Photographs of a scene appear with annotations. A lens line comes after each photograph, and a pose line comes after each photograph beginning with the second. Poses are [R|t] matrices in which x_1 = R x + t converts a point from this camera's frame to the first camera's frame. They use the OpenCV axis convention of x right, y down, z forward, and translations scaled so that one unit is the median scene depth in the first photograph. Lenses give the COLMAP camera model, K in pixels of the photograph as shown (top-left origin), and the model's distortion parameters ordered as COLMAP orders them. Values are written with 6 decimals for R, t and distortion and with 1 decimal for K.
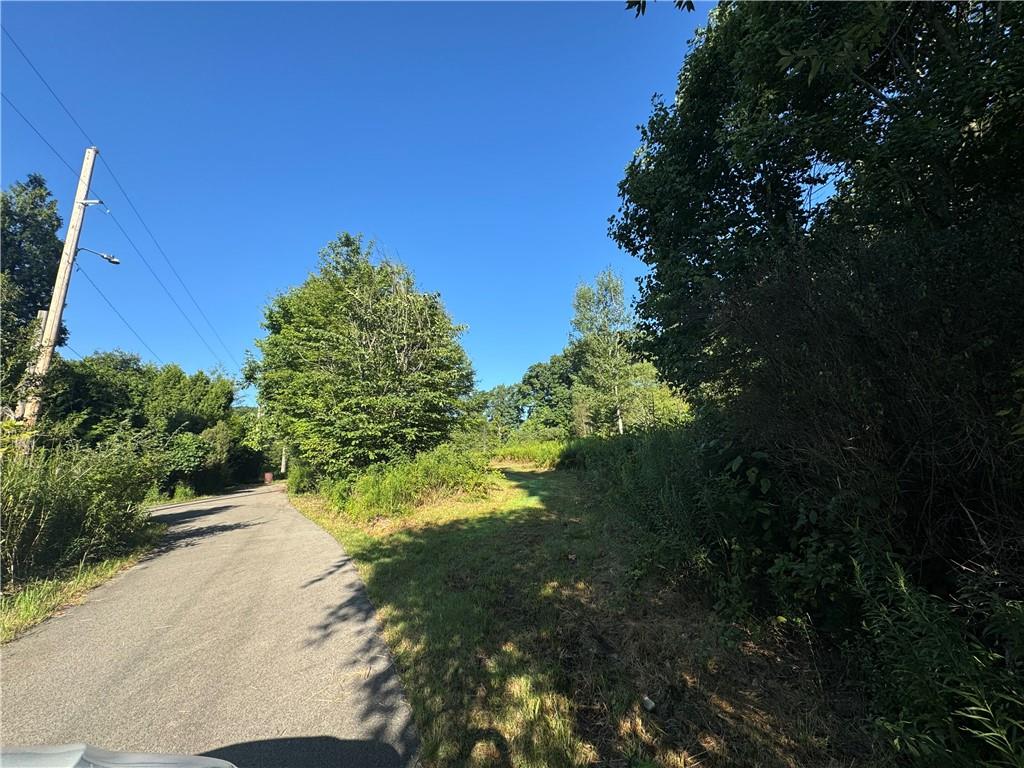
lens RADIAL K [[406.5, 0, 512.8], [0, 406.5, 382.1], [0, 0, 1]] dist [0.003176, 0.000015]
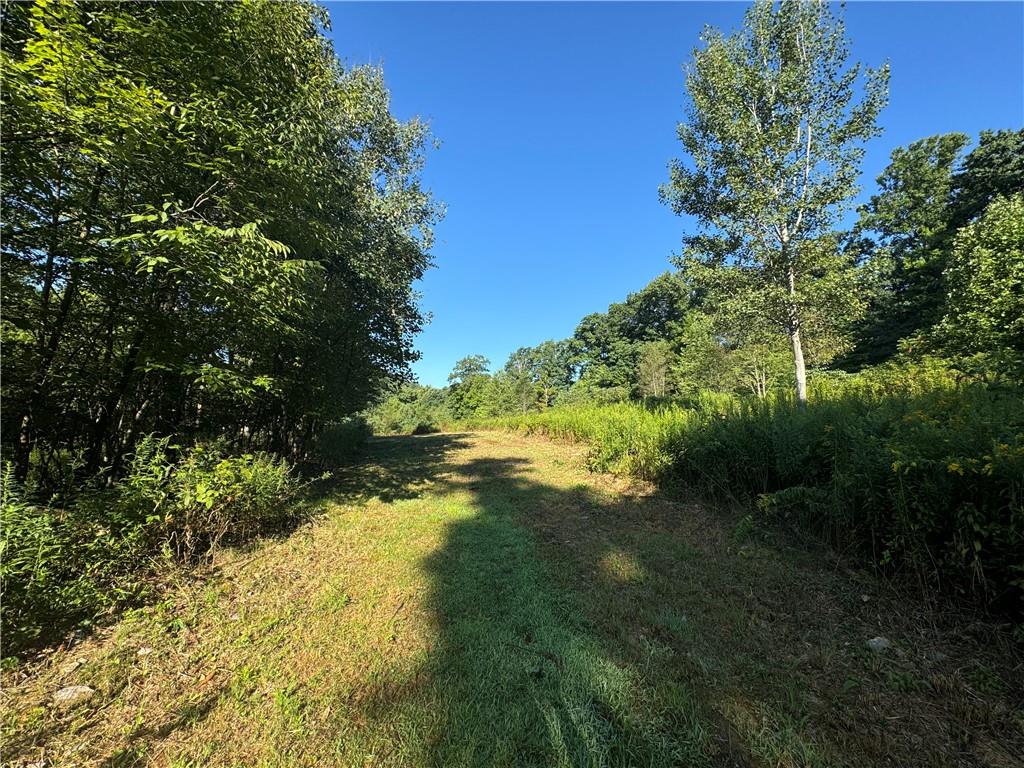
lens RADIAL K [[406.5, 0, 509.2], [0, 406.5, 384.8], [0, 0, 1]] dist [0.003176, 0.000015]
pose [[0.990416, 0.023310, -0.136136, 0.007241], [-0.010398, 0.995443, 0.094792, 0.022043], [0.137726, -0.092468, 0.986145, 0.139847]]
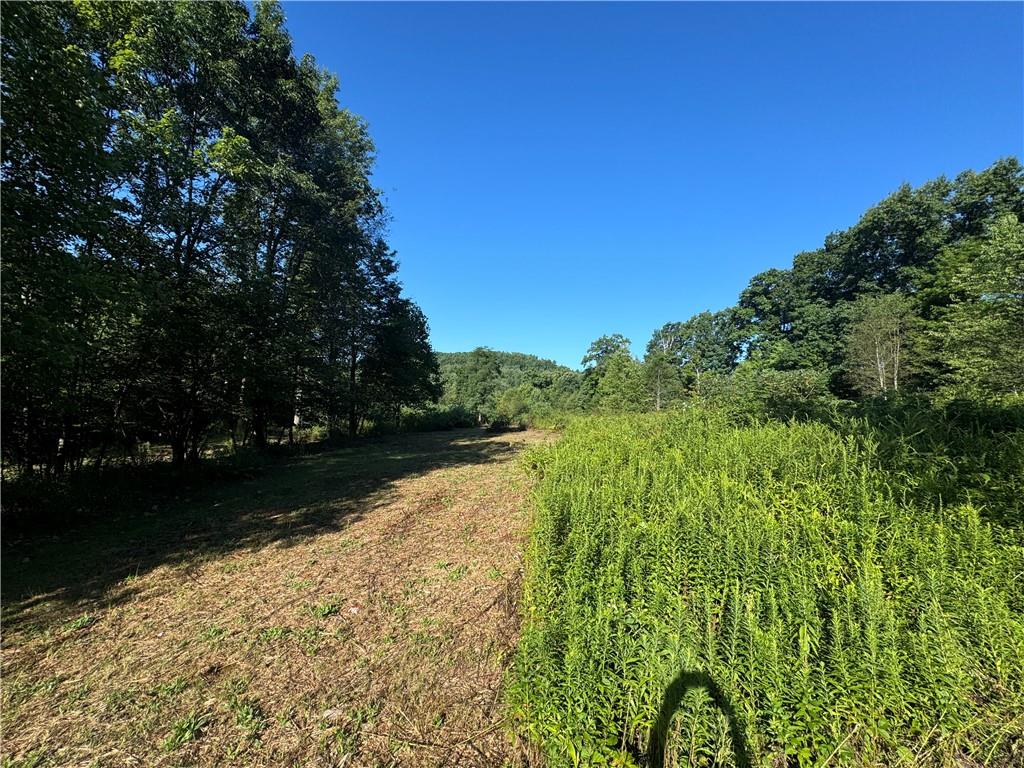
lens RADIAL K [[406.5, 0, 508.7], [0, 406.5, 380.5], [0, 0, 1]] dist [0.003176, 0.000015]
pose [[0.872779, 0.033477, -0.486967, 0.023659], [0.028345, 0.992486, 0.119031, 0.034482], [0.487292, -0.117691, 0.865272, 0.259257]]
